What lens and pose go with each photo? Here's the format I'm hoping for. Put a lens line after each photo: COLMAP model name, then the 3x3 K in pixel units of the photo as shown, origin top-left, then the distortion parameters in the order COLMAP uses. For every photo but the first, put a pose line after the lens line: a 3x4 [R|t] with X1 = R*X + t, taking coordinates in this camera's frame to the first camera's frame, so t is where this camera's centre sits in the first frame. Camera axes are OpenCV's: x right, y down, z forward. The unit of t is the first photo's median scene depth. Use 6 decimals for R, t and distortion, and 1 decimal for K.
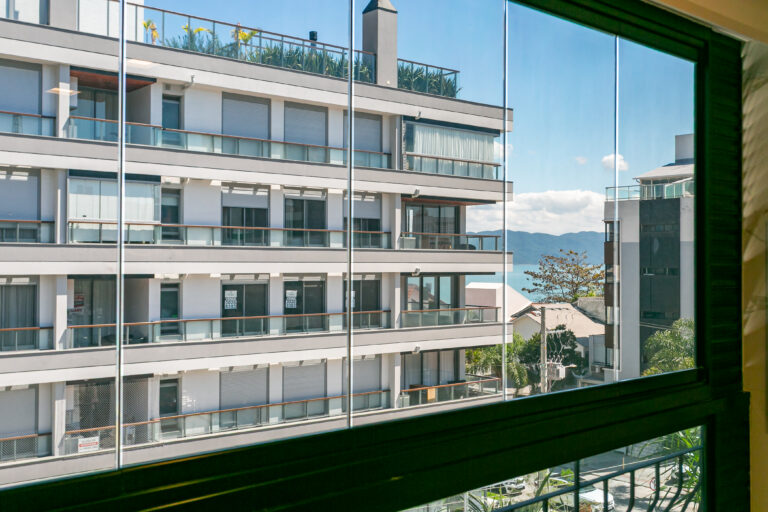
lens RADIAL K [[853.8, 0, 391.5], [0, 853.8, 247.1], [0, 0, 1]] dist [0.005755, -0.045757]
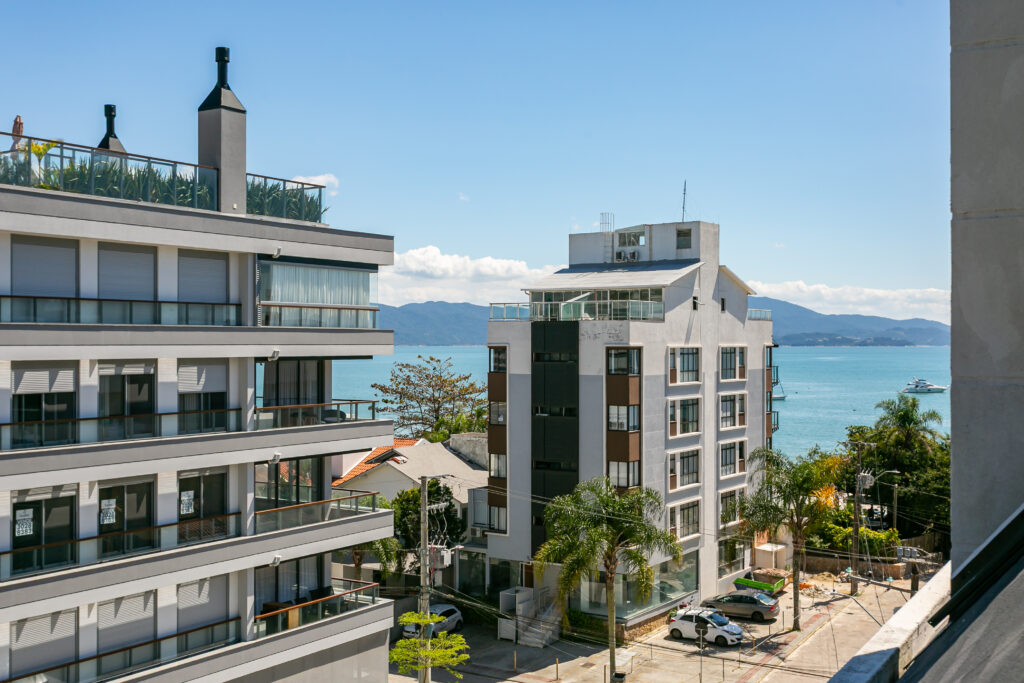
lens RADIAL K [[1138.4, 0, 522.0], [0, 1138.4, 329.6], [0, 0, 1]] dist [0.005755, -0.045757]
pose [[0.953845, 0.000544, 0.300300, -0.066197], [-0.004671, 0.999904, 0.013026, -0.101909], [-0.300264, -0.013828, 0.953756, -0.036526]]
